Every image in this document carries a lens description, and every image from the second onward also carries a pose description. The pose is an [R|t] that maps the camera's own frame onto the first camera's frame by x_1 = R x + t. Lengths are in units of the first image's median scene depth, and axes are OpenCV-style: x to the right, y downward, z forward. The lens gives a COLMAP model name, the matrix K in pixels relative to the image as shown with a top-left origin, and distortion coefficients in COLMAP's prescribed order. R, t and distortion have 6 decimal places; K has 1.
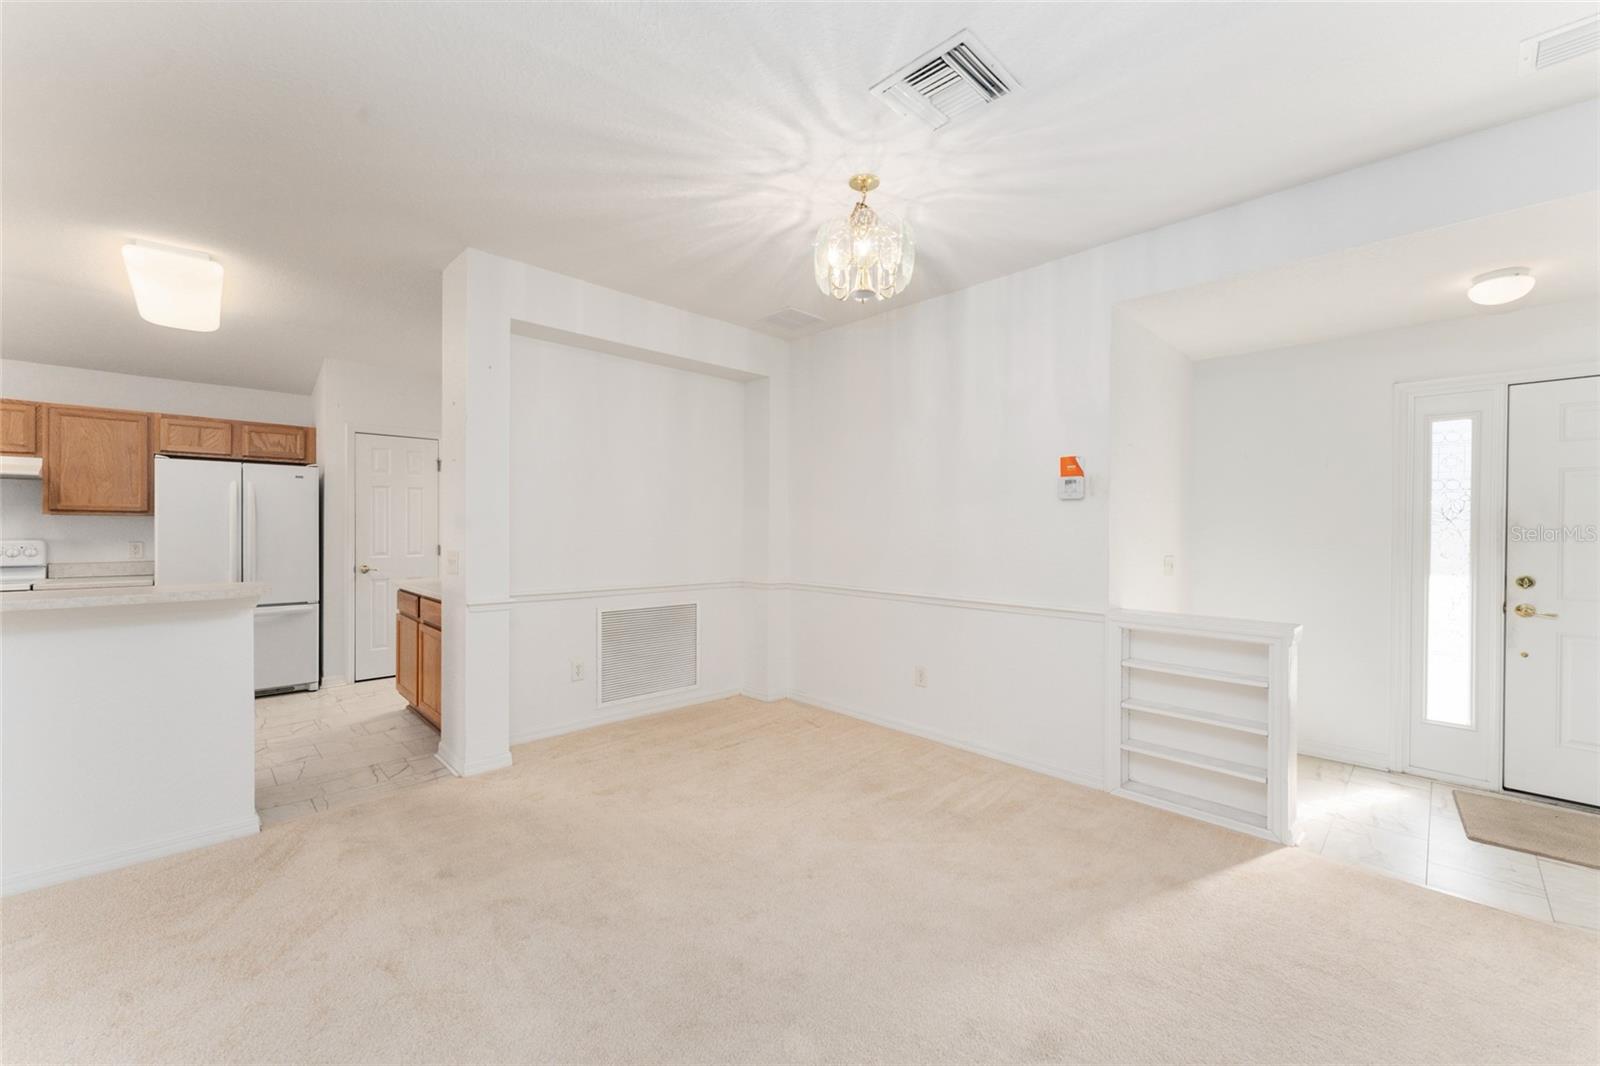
lens RADIAL K [[637.8, 0, 794.9], [0, 637.8, 531.0], [0, 0, 1]] dist [-0.003714, 0.001672]
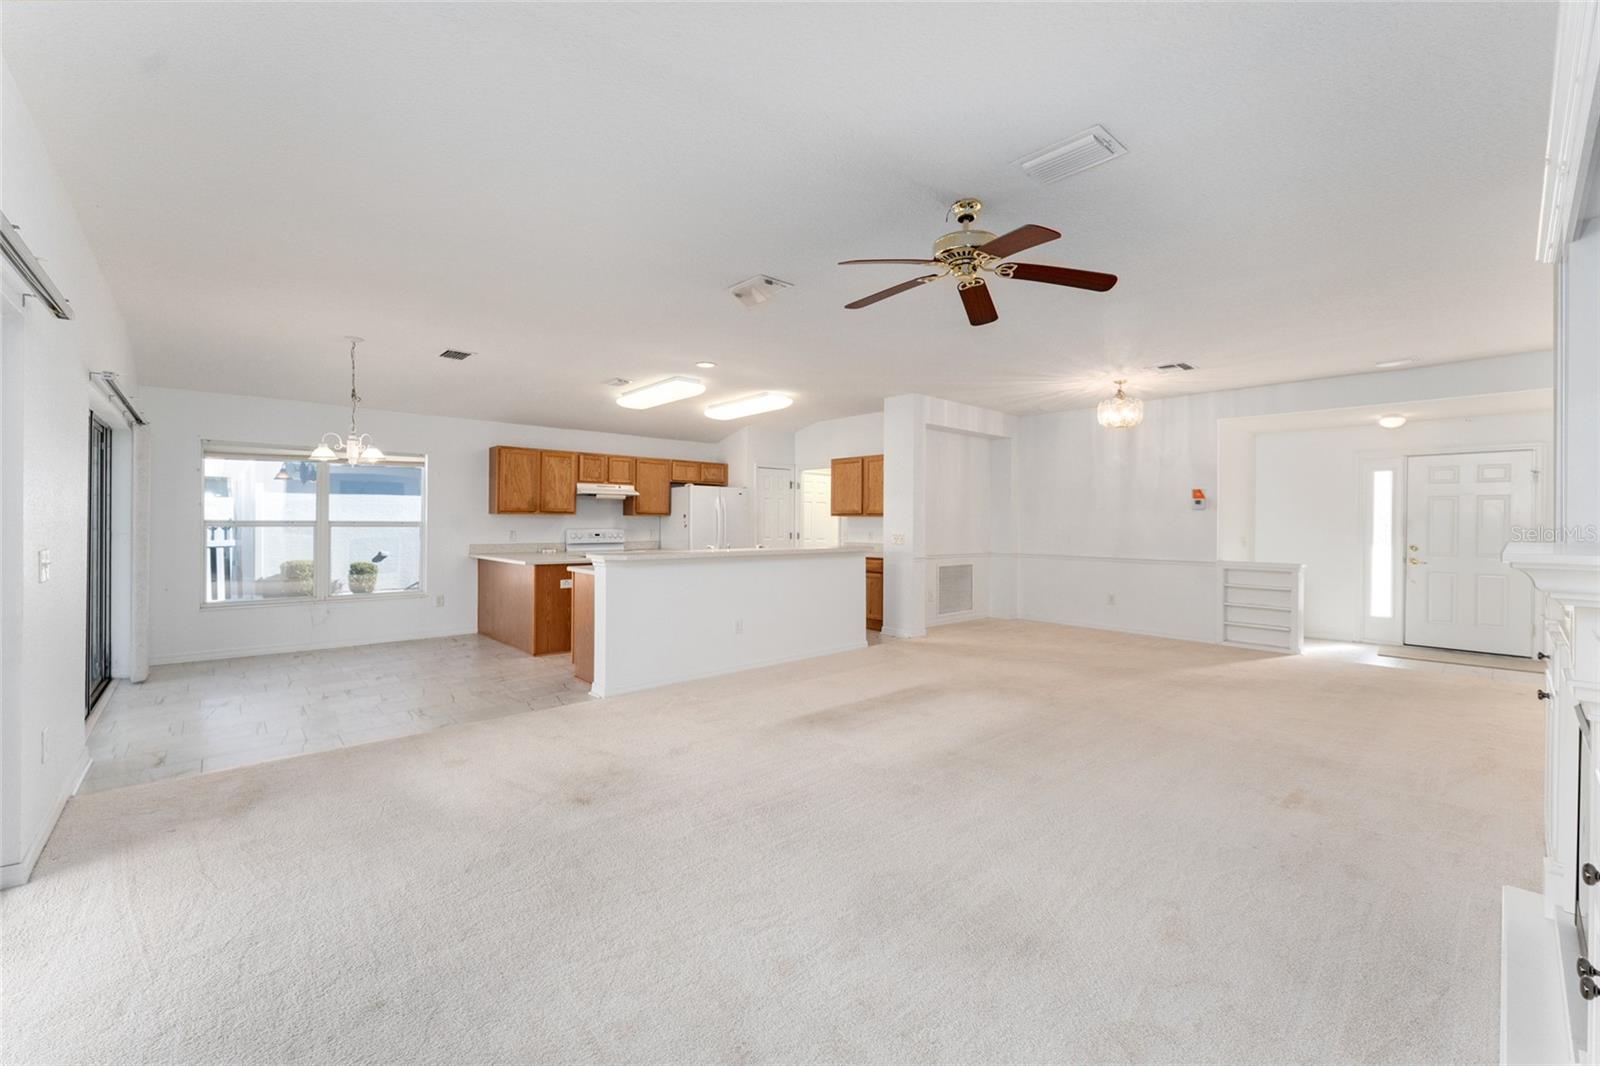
lens RADIAL K [[637.8, 0, 794.8], [0, 637.8, 521.0], [0, 0, 1]] dist [-0.003714, 0.001672]
pose [[0.999701, -0.000626, -0.024425, -0.631290], [0.000541, 0.999994, -0.003480, -0.002697], [0.024427, 0.003466, 0.999696, -0.849468]]
